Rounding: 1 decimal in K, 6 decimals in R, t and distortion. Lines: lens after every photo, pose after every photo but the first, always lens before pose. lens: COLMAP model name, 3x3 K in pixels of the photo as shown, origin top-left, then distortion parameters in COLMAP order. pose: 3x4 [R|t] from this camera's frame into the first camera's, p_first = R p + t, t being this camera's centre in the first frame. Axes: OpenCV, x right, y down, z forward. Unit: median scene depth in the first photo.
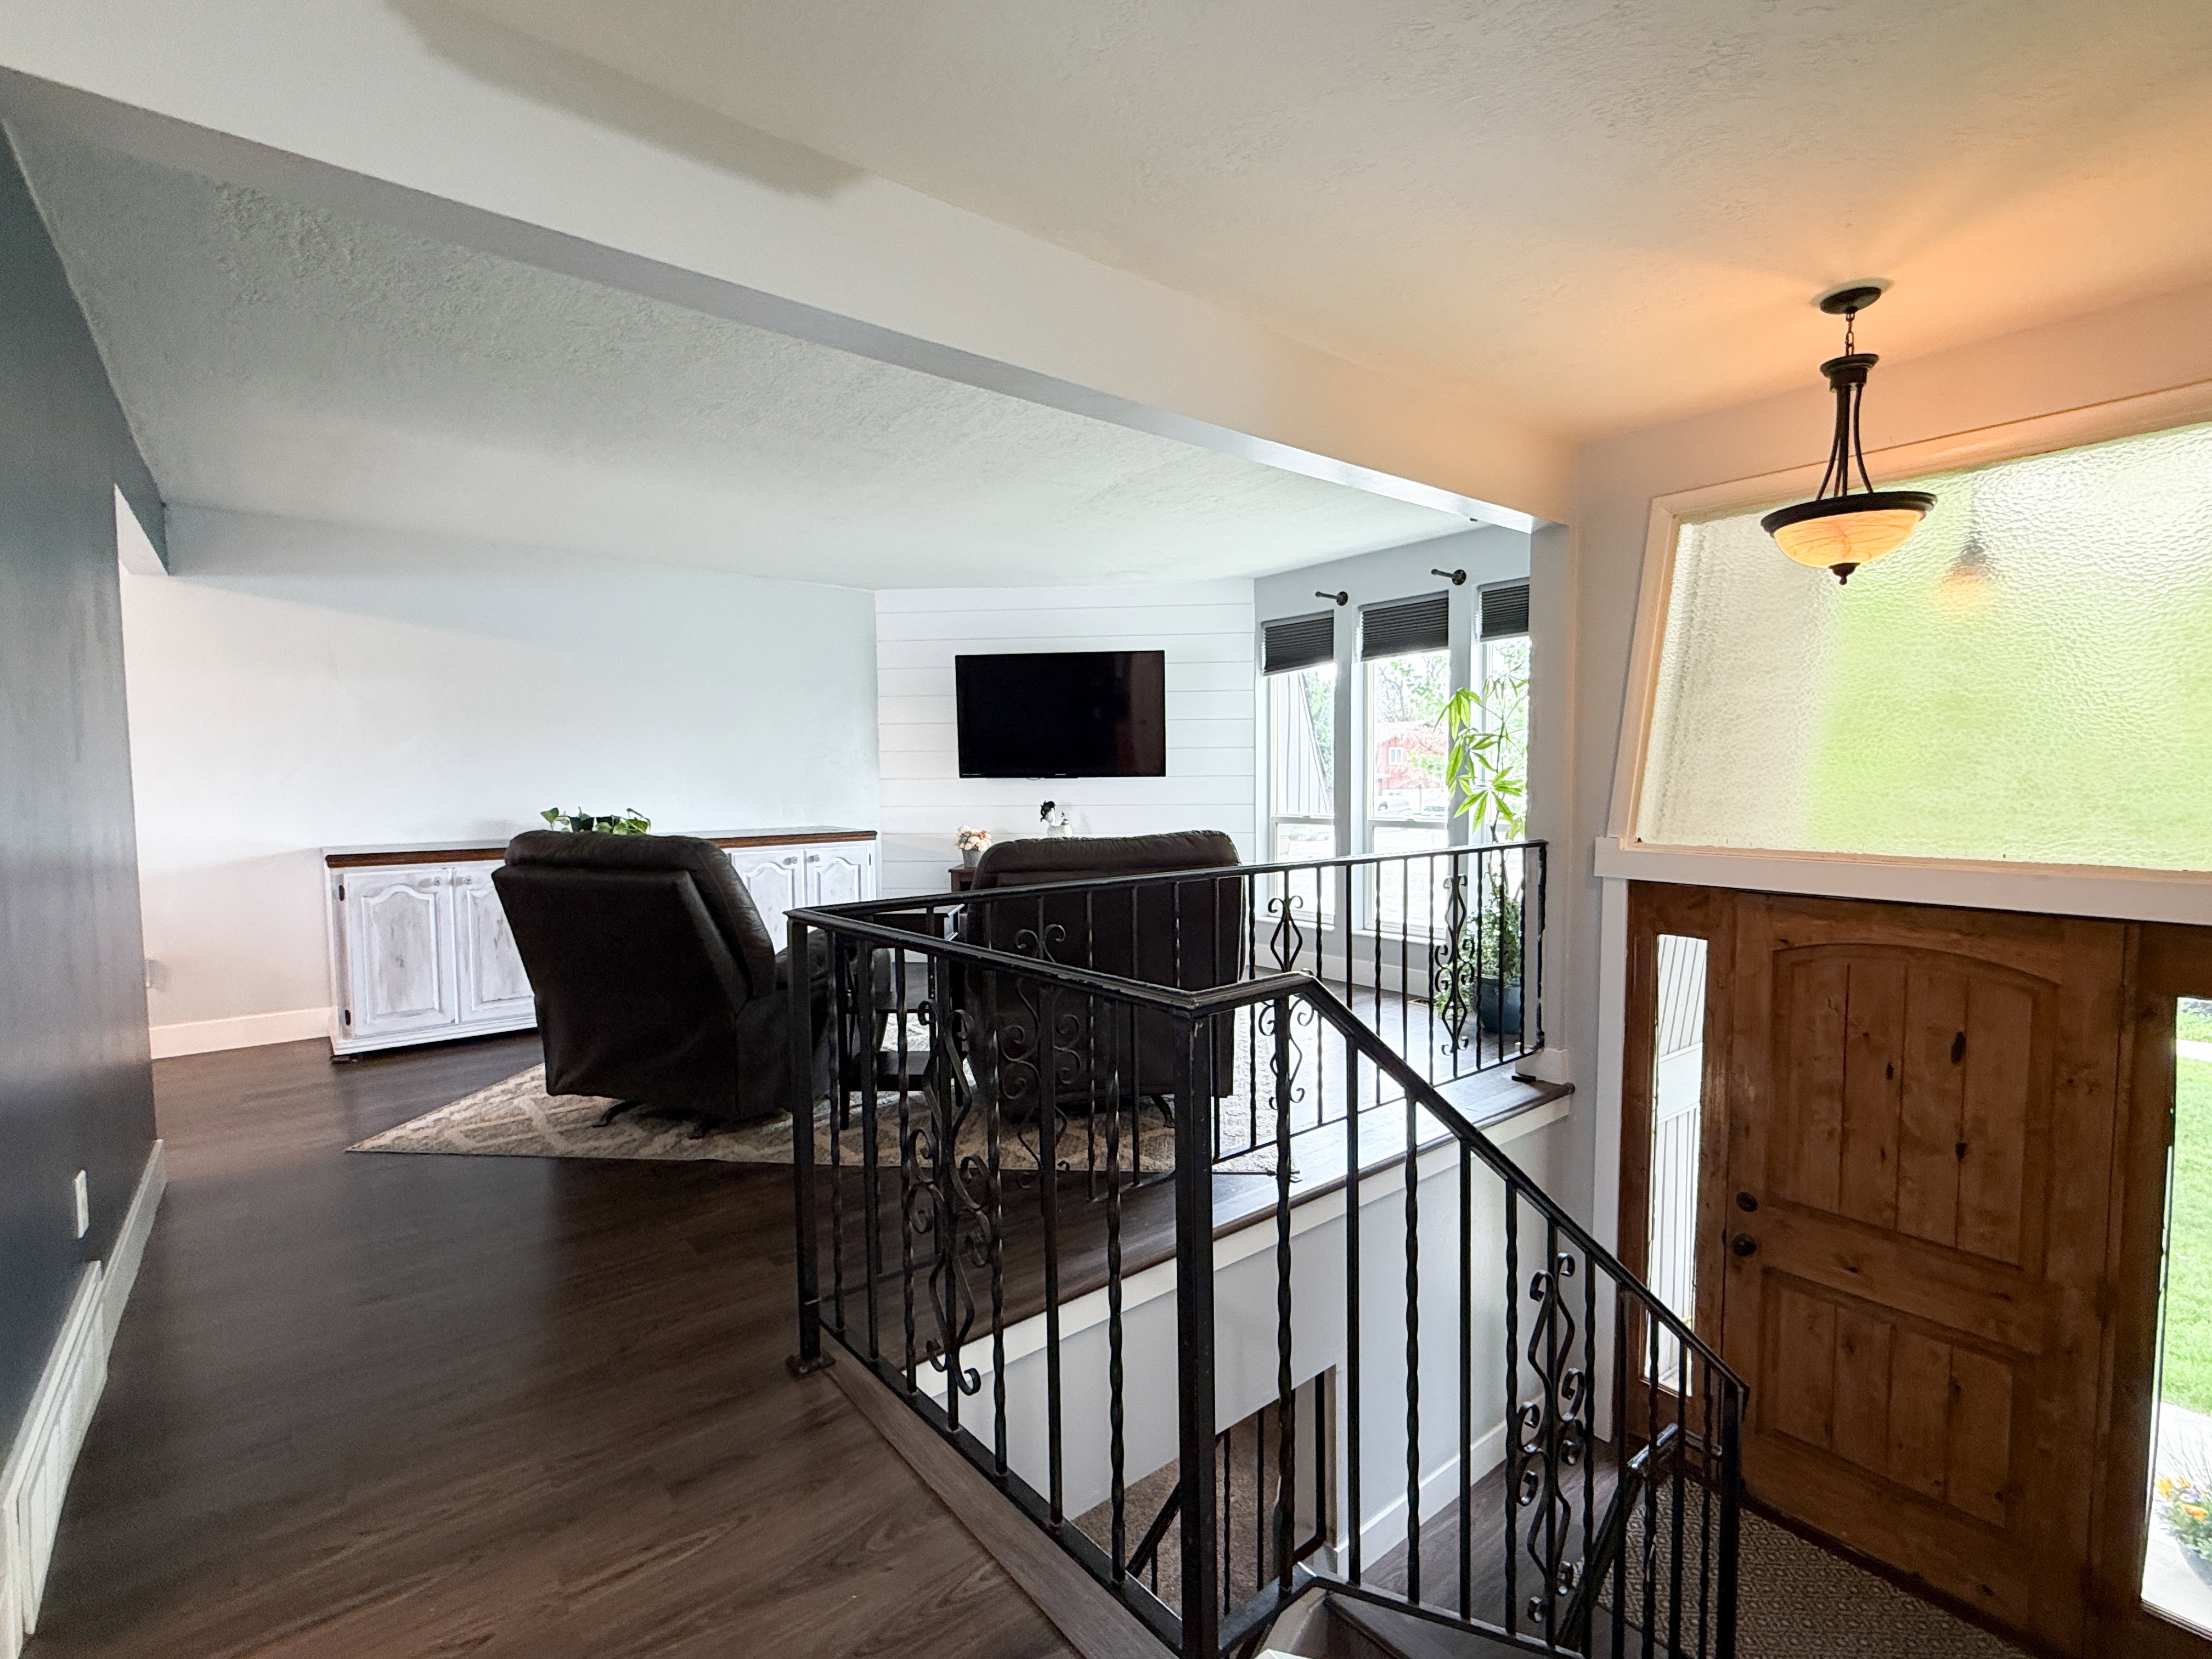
lens RADIAL K [[1032.5, 0, 1106.0], [0, 1032.5, 829.5], [0, 0, 1]] dist [0.001887, -0.000066]
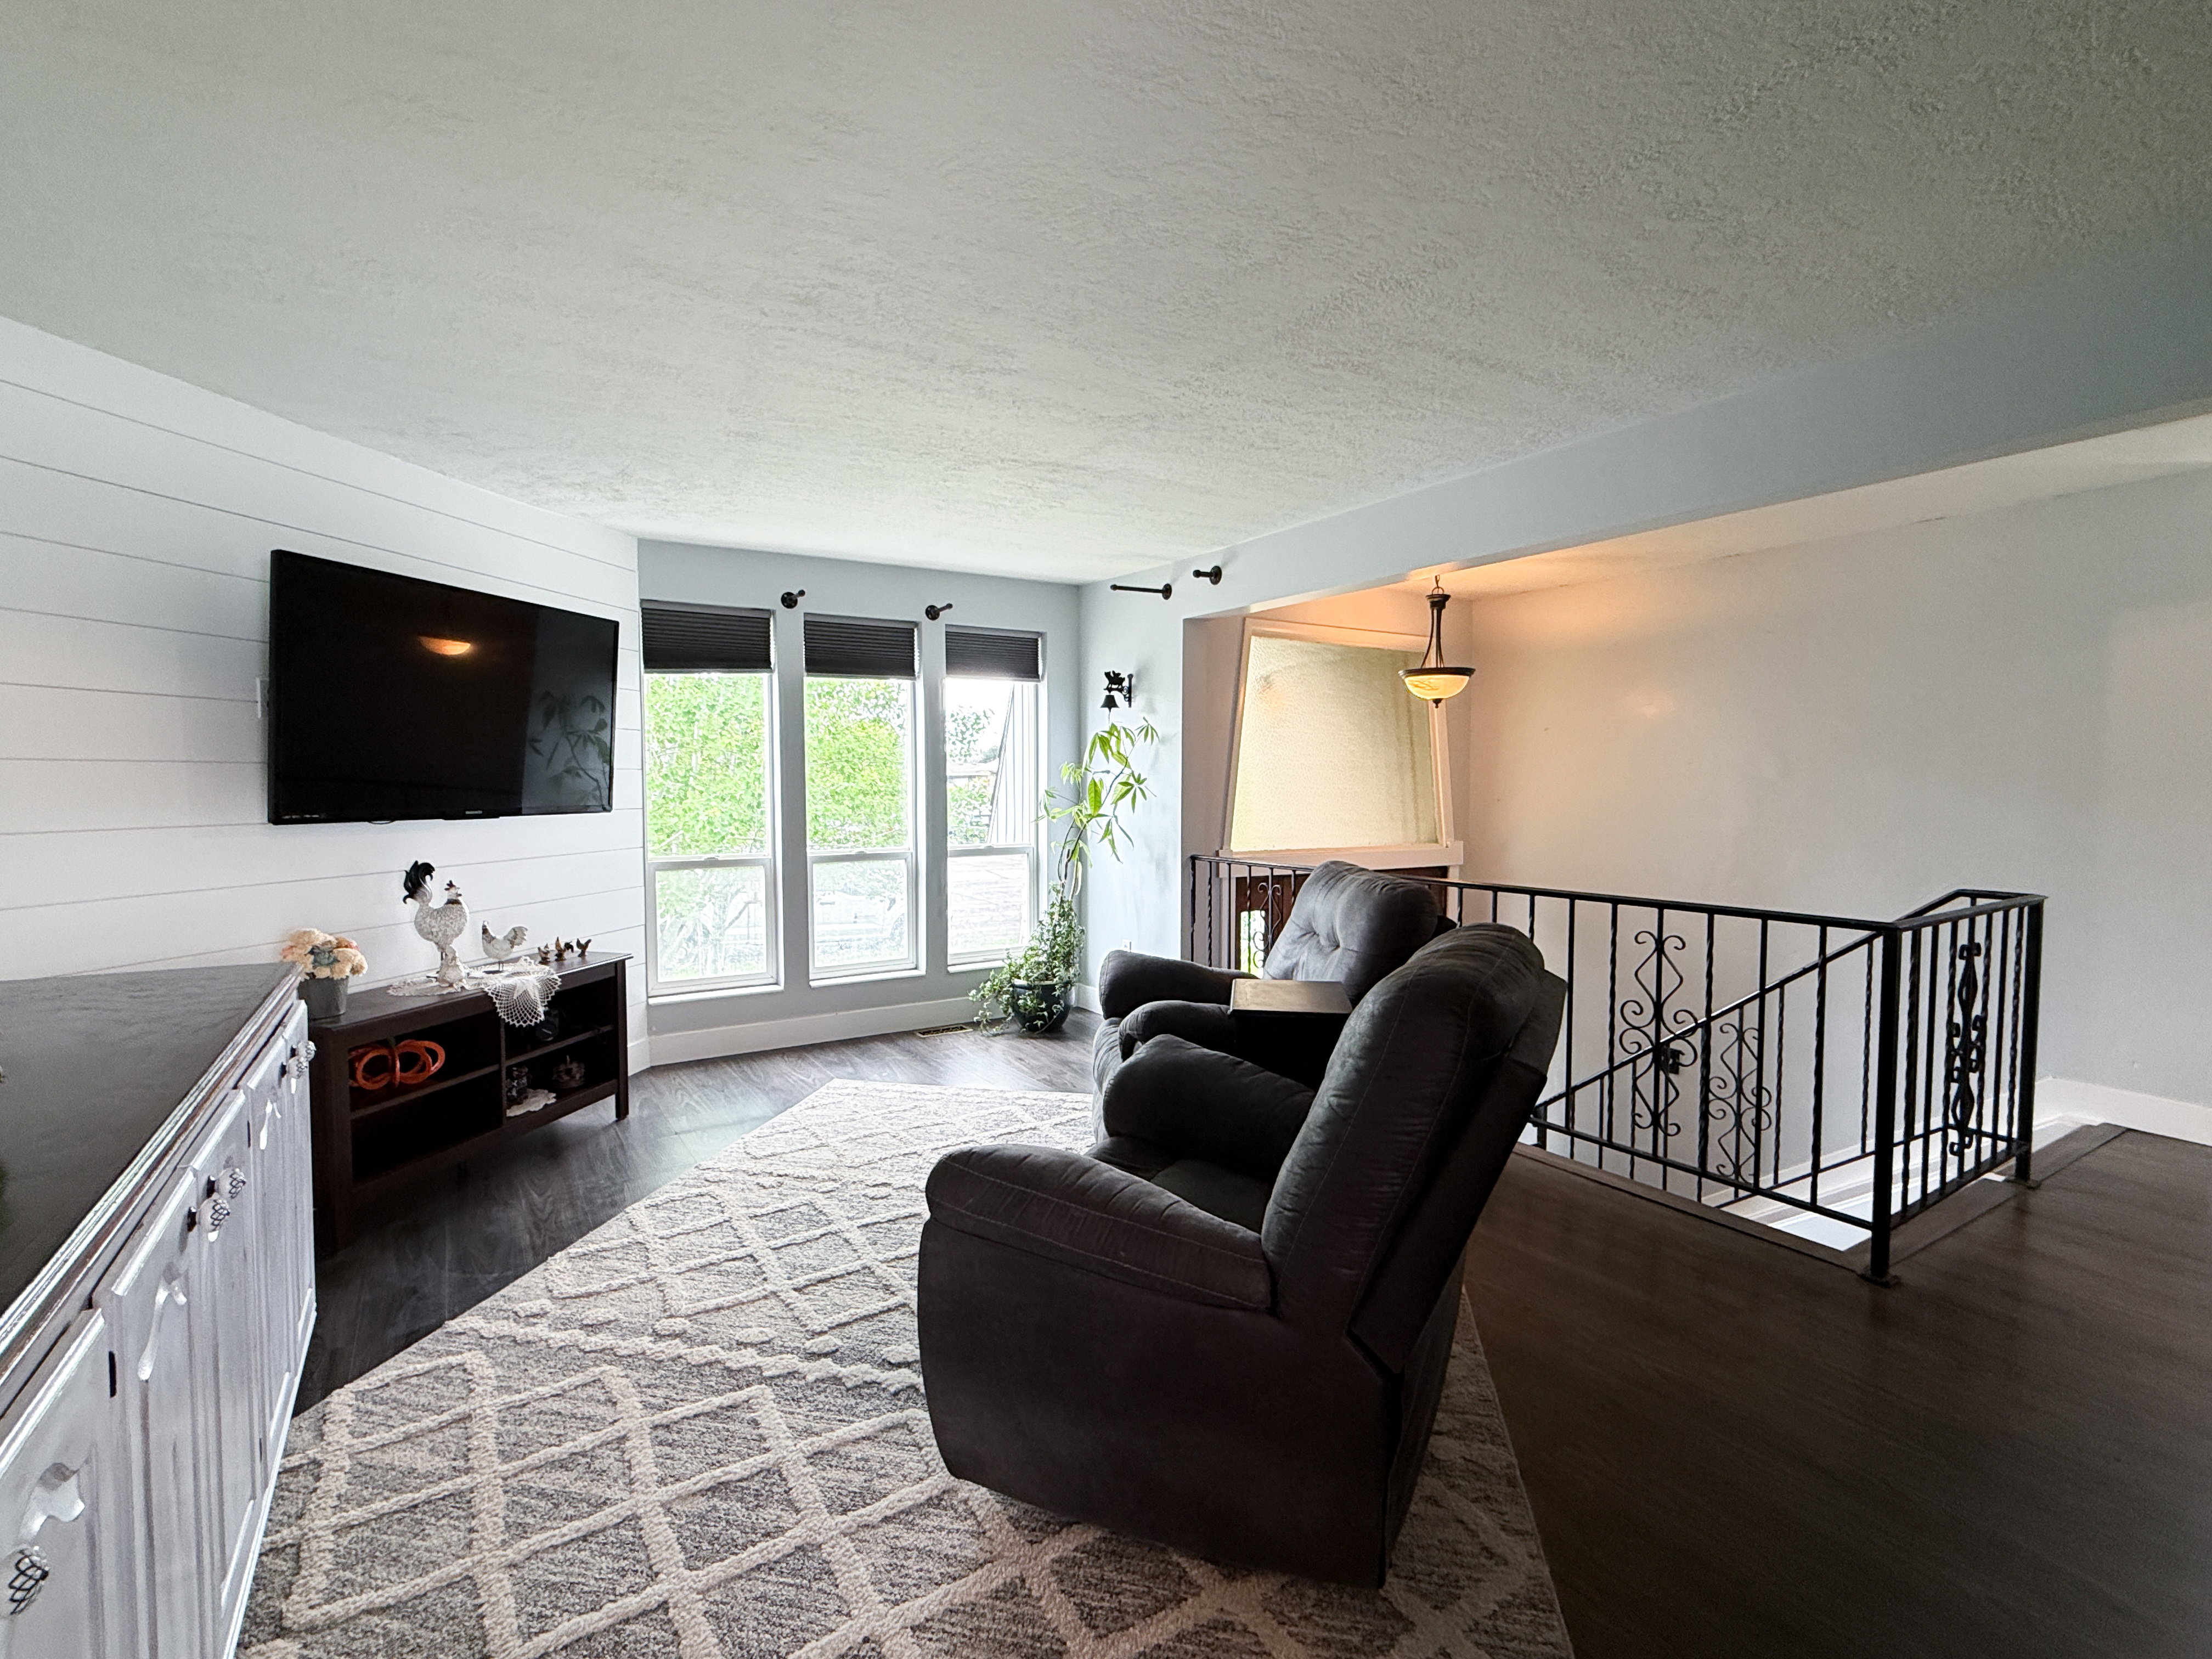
lens RADIAL K [[1029.9, 0, 1106.0], [0, 1029.9, 829.5], [0, 0, 1]] dist [-0.003155, 0.000000]
pose [[0.100795, -0.038013, 0.994181, -0.727709], [0.053222, 0.998045, 0.032765, -0.057717], [-0.993483, 0.049610, 0.102621, 0.798320]]
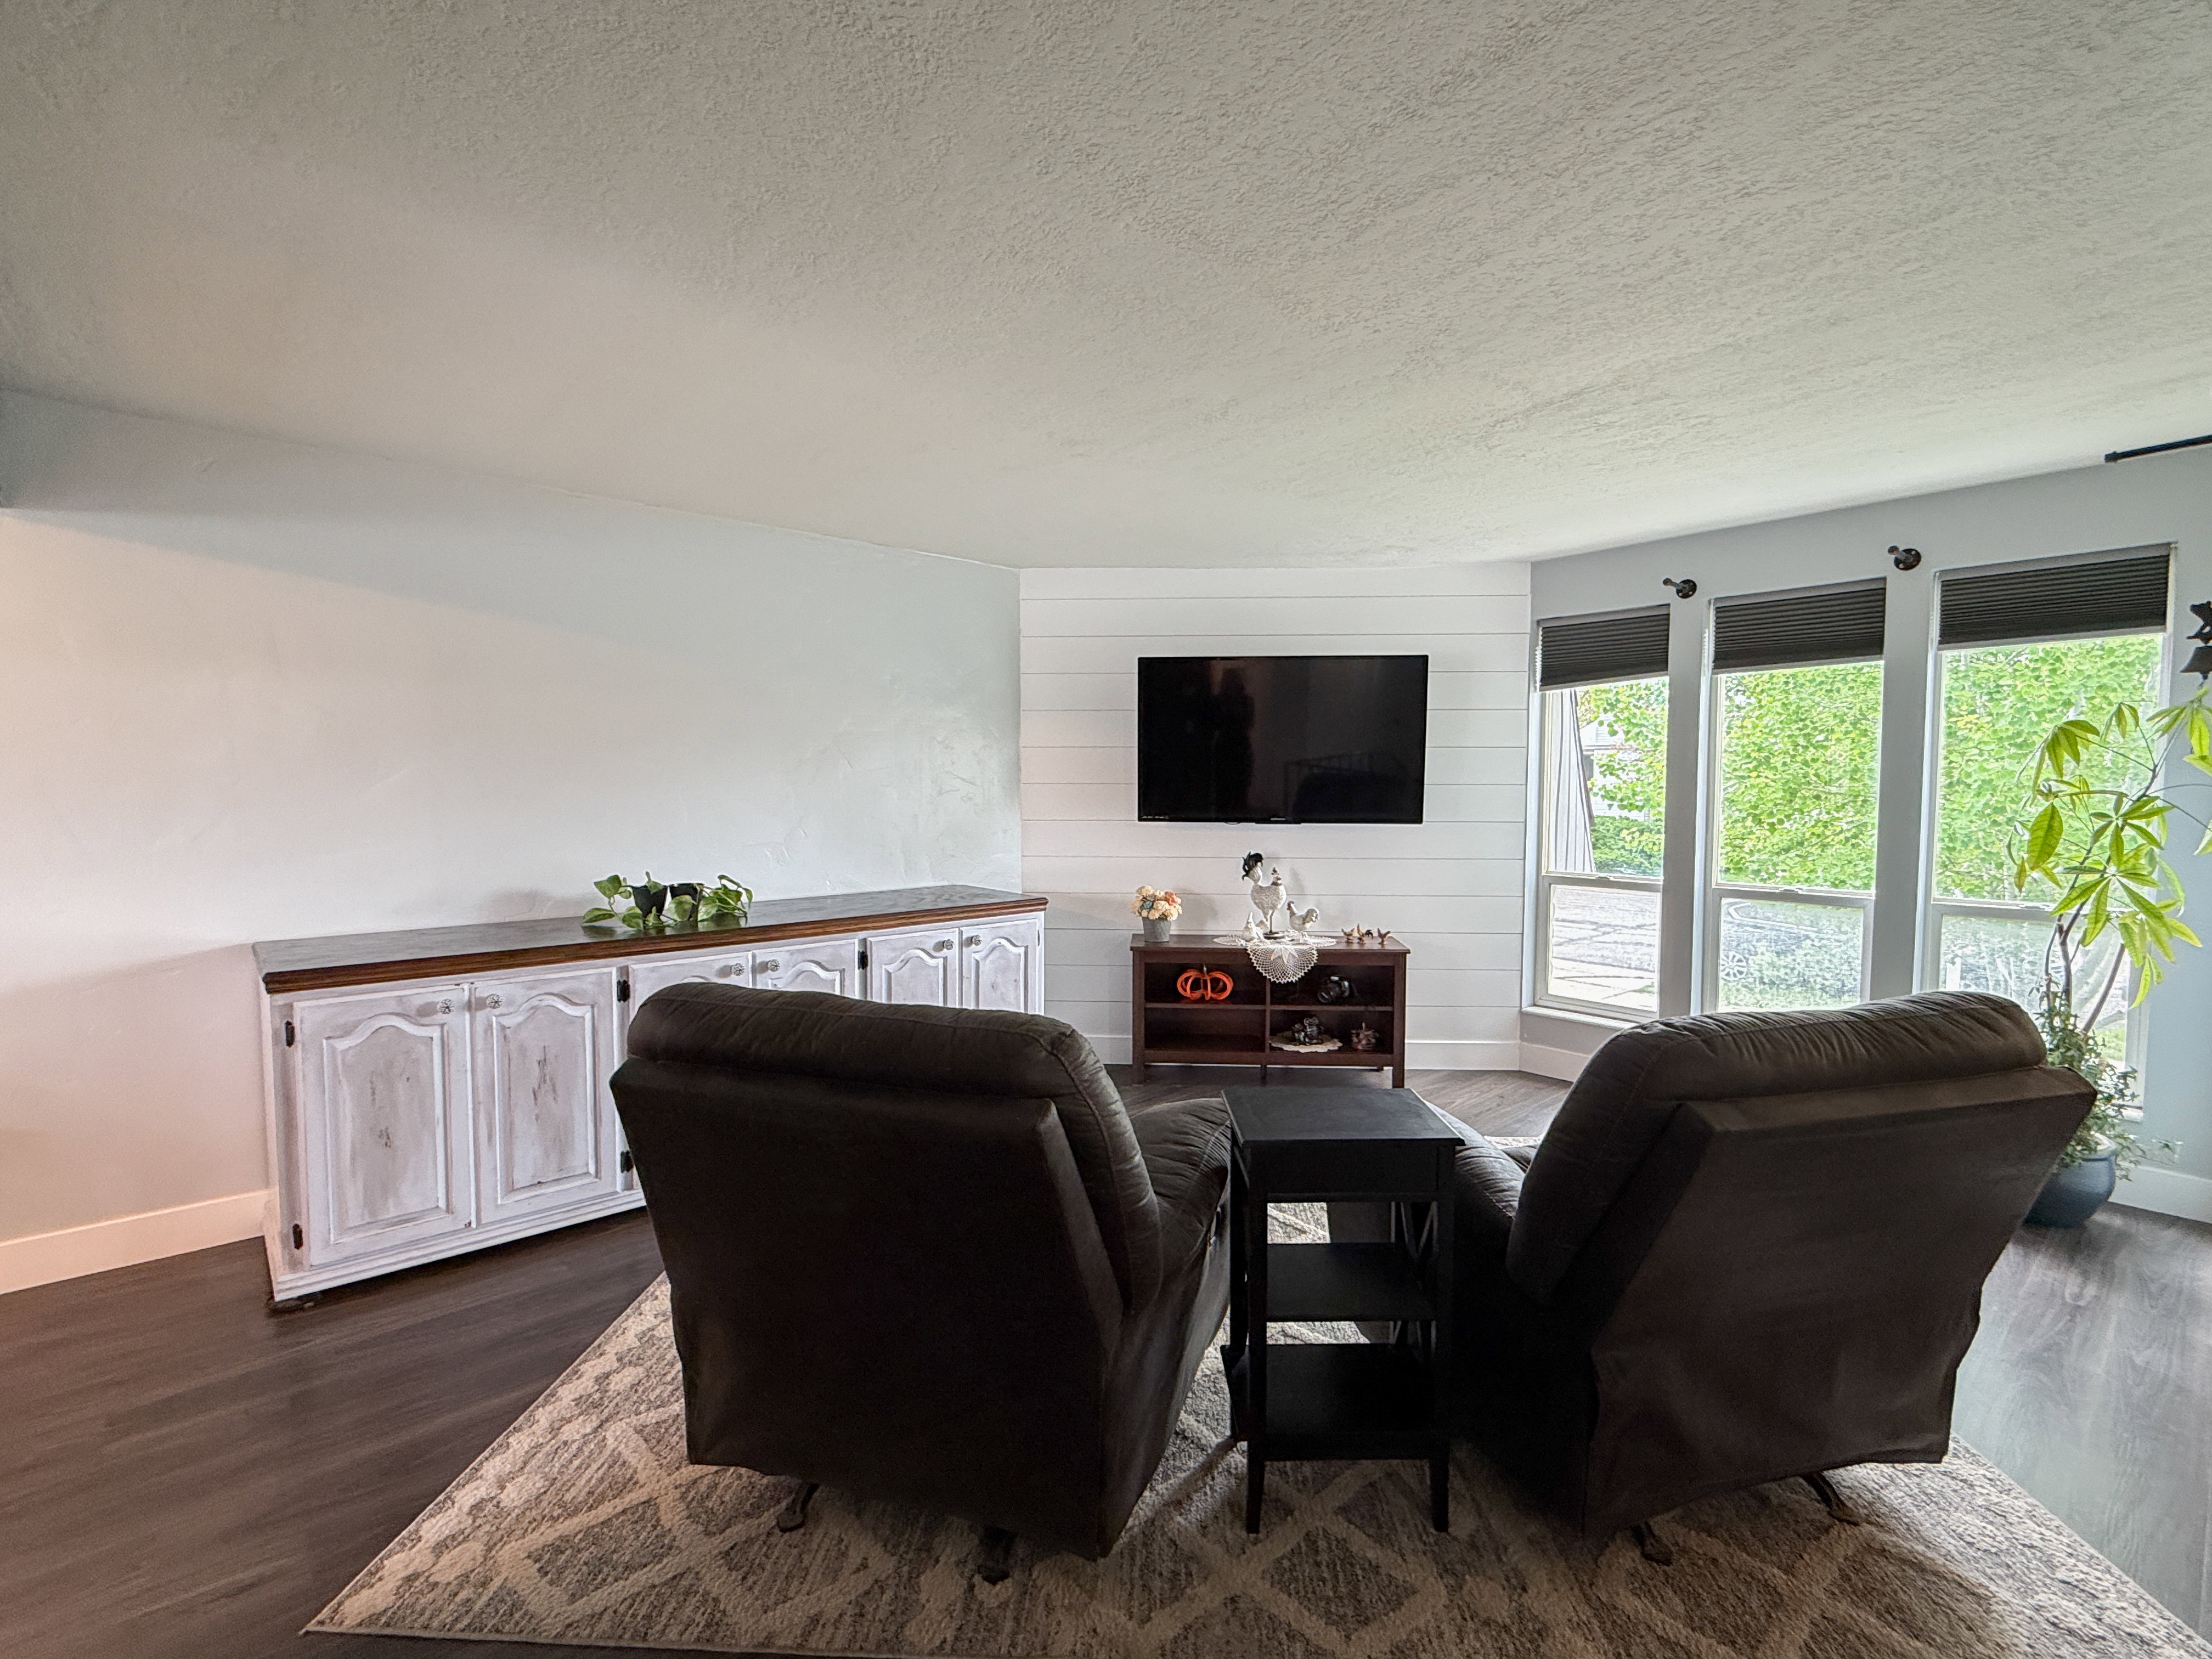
lens RADIAL K [[1029.9, 0, 1106.0], [0, 1029.9, 829.5], [0, 0, 1]] dist [-0.003155, 0.000000]
pose [[0.998927, 0.008721, 0.045493, -0.264871], [-0.008546, 0.999955, -0.004055, -0.054445], [-0.045526, 0.003662, 0.998956, 0.343395]]
